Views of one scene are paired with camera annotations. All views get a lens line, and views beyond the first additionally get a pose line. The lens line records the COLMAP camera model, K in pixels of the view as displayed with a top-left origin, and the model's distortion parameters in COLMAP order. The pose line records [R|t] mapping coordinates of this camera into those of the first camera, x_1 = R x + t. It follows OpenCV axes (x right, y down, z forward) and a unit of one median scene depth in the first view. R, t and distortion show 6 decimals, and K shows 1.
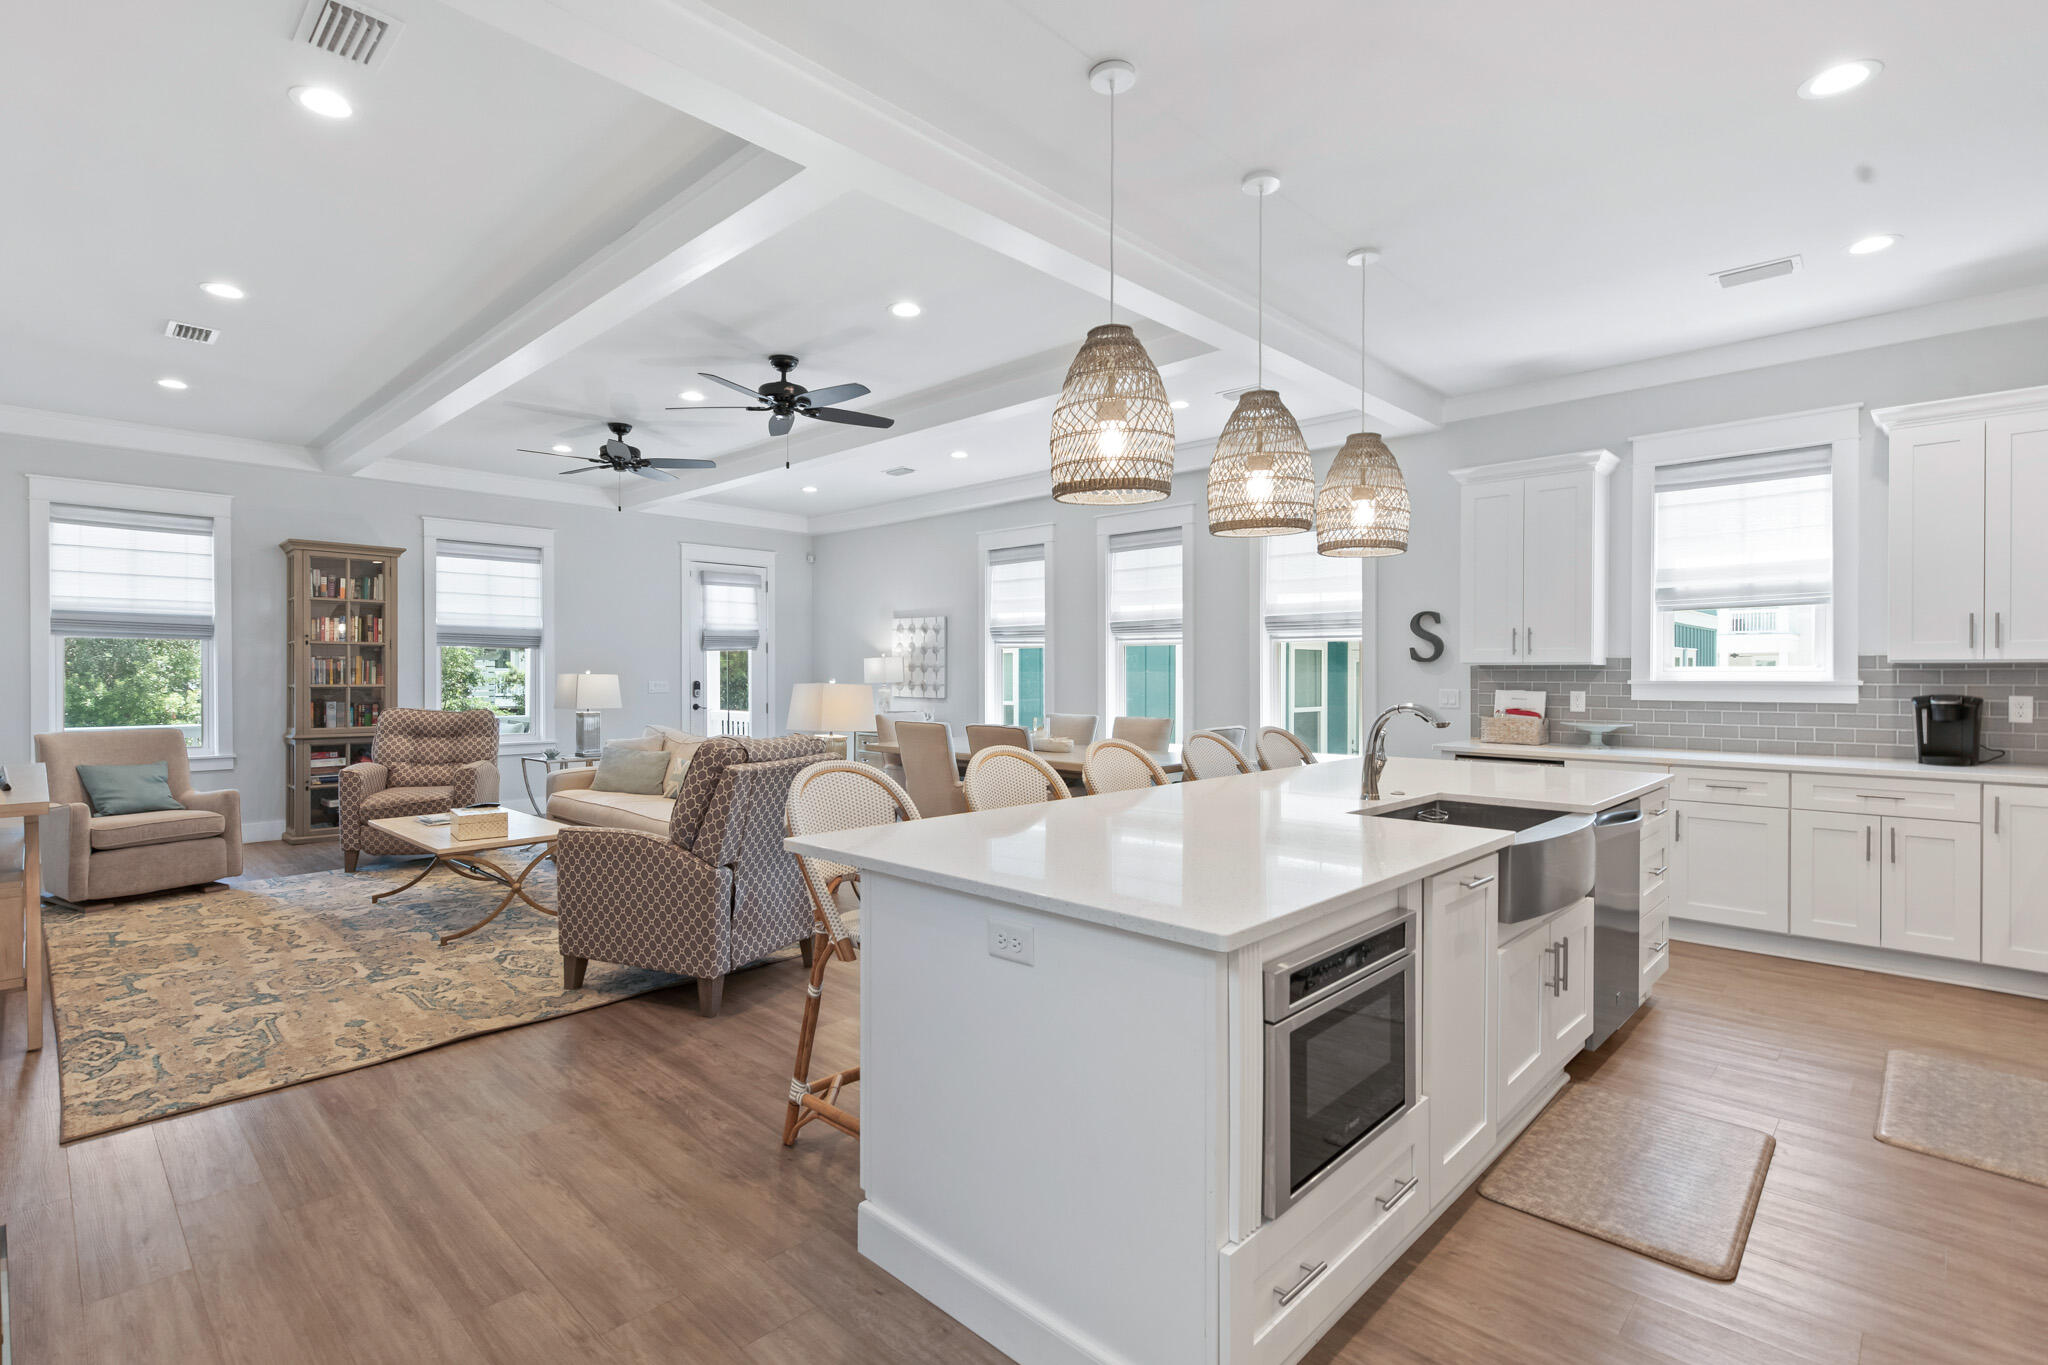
lens RADIAL K [[935.8, 0, 998.9], [0, 935.8, 683.2], [0, 0, 1]] dist [0.001499, -0.001543]
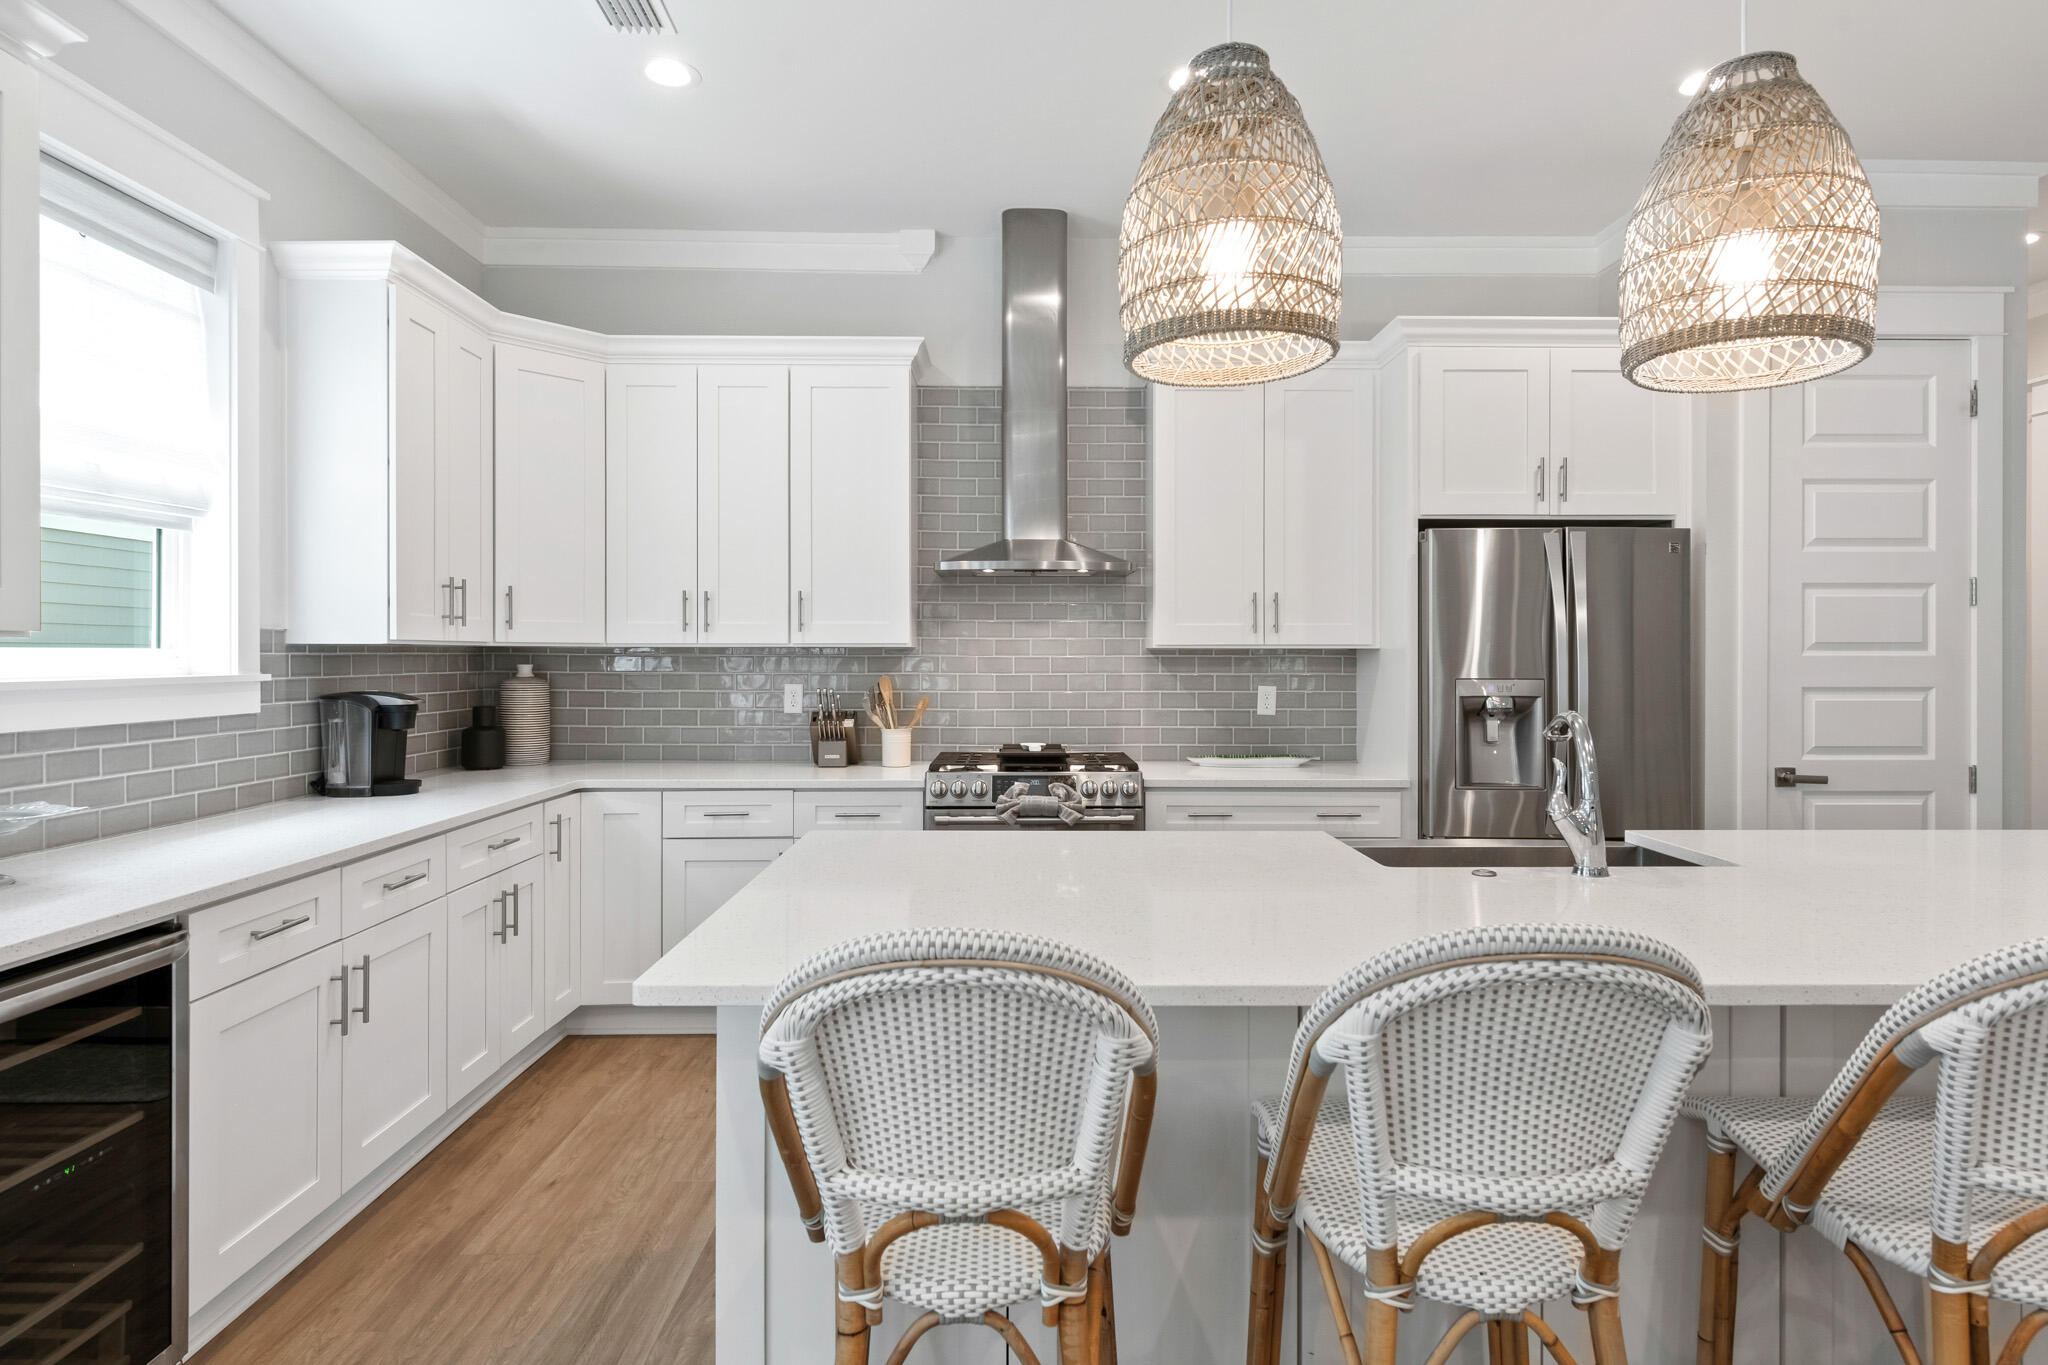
lens RADIAL K [[1087.0, 0, 1026.8], [0, 1087.0, 668.4], [0, 0, 1]] dist [0.005079, 0.000049]
pose [[-0.703939, -0.008012, 0.710216, 0.164143], [0.009650, 0.999736, 0.020843, -0.023274], [-0.710195, 0.021526, -0.703675, 1.730814]]
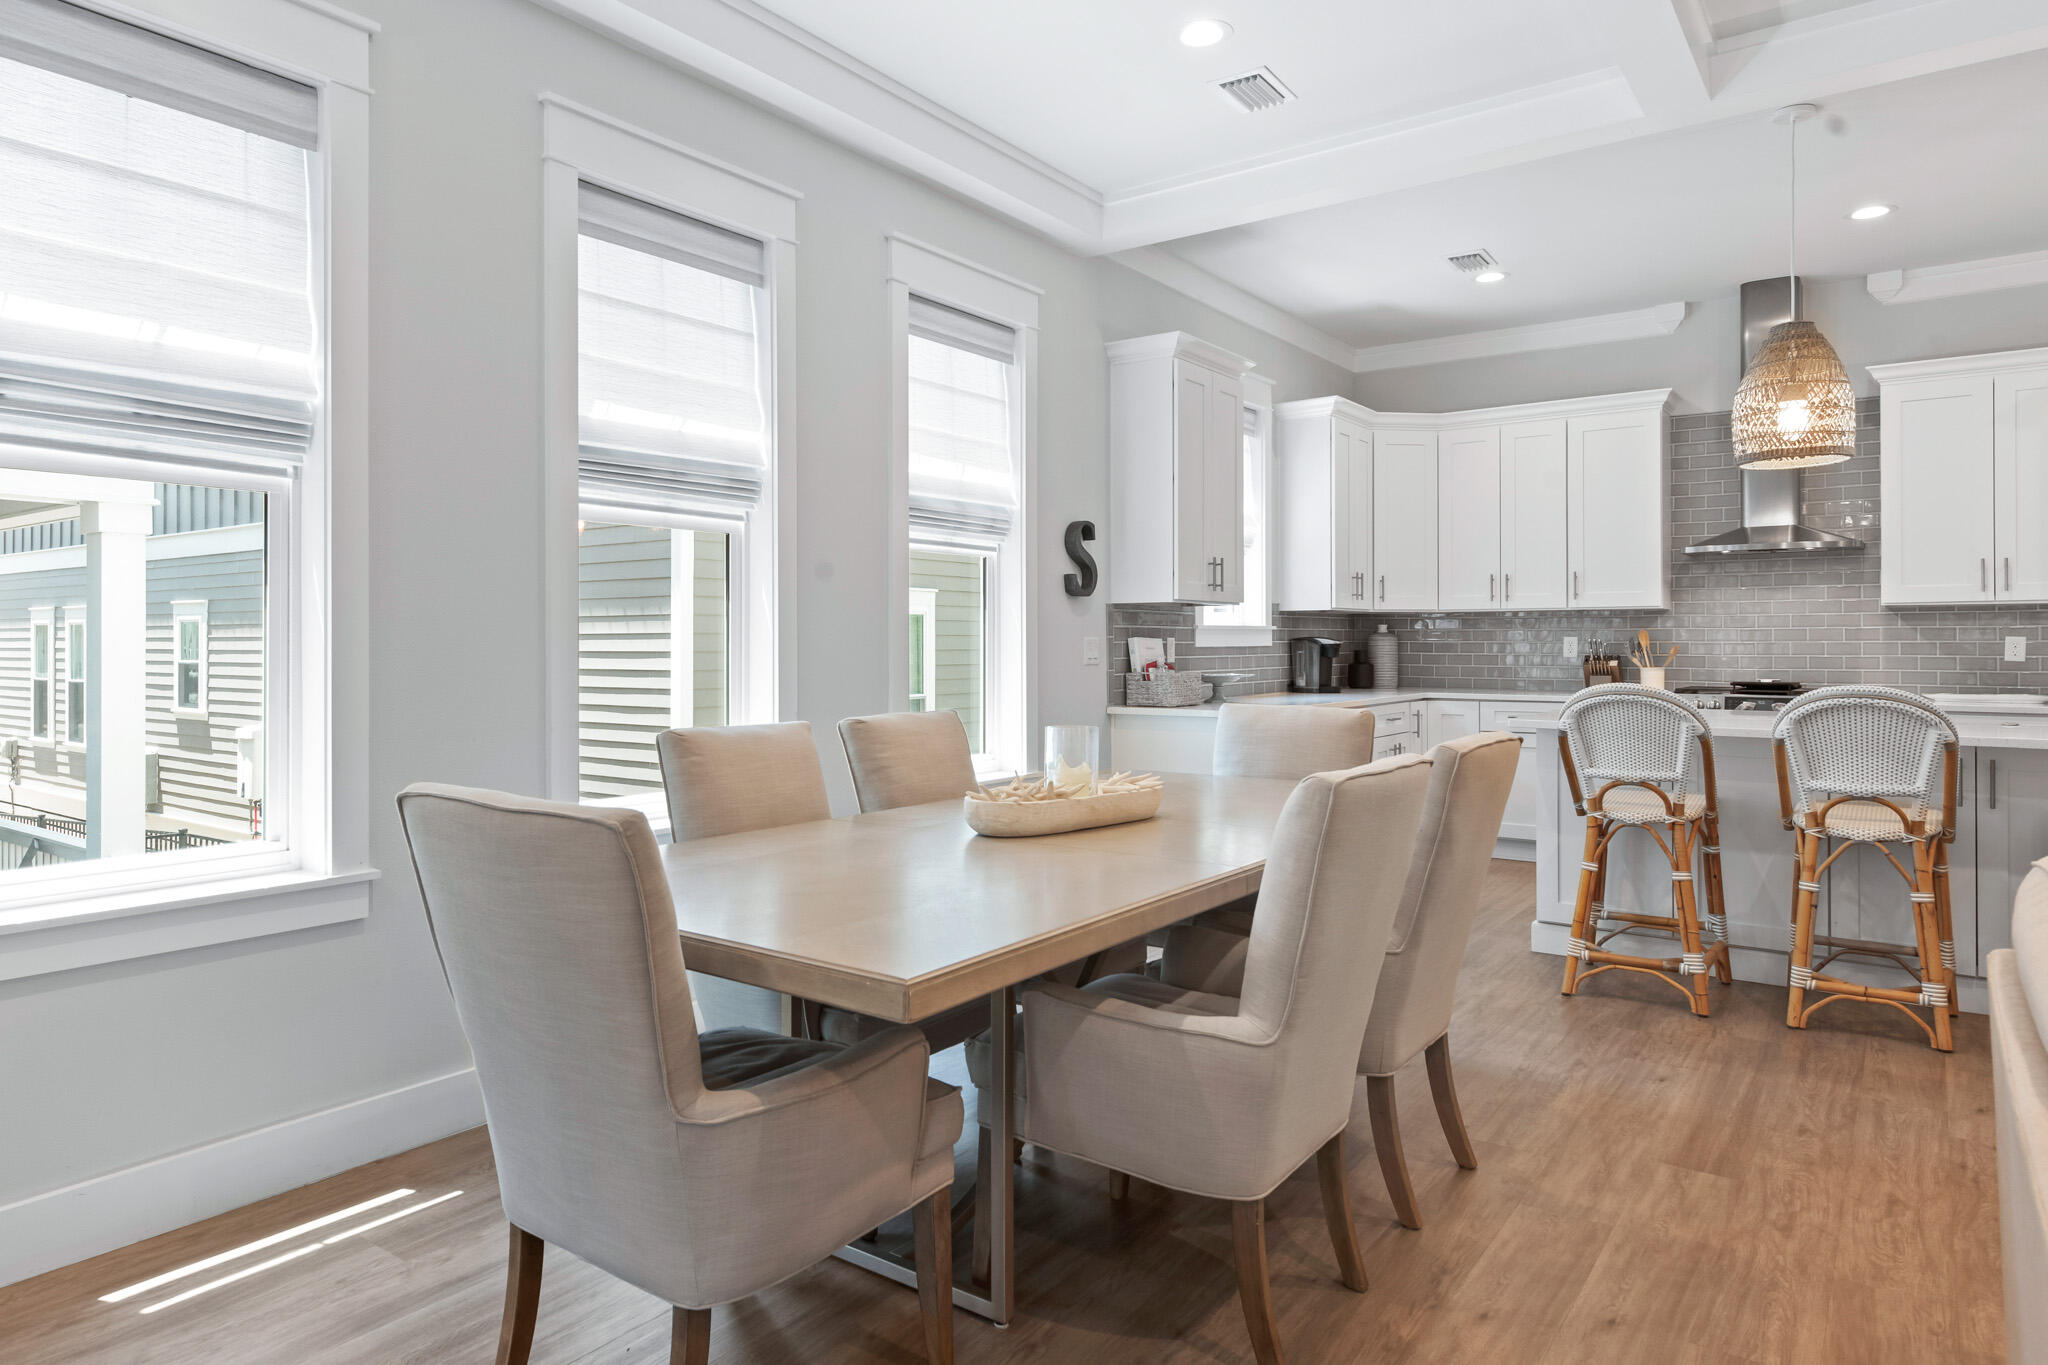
lens RADIAL K [[1250.1, 0, 923.0], [0, 1250.1, 638.3], [0, 0, 1]] dist [-0.002272, -0.000077]
pose [[-0.091288, 0.004936, 0.995812, -0.837835], [0.016261, 0.999862, -0.003466, 0.016253], [-0.995692, 0.015876, -0.091355, 2.373183]]
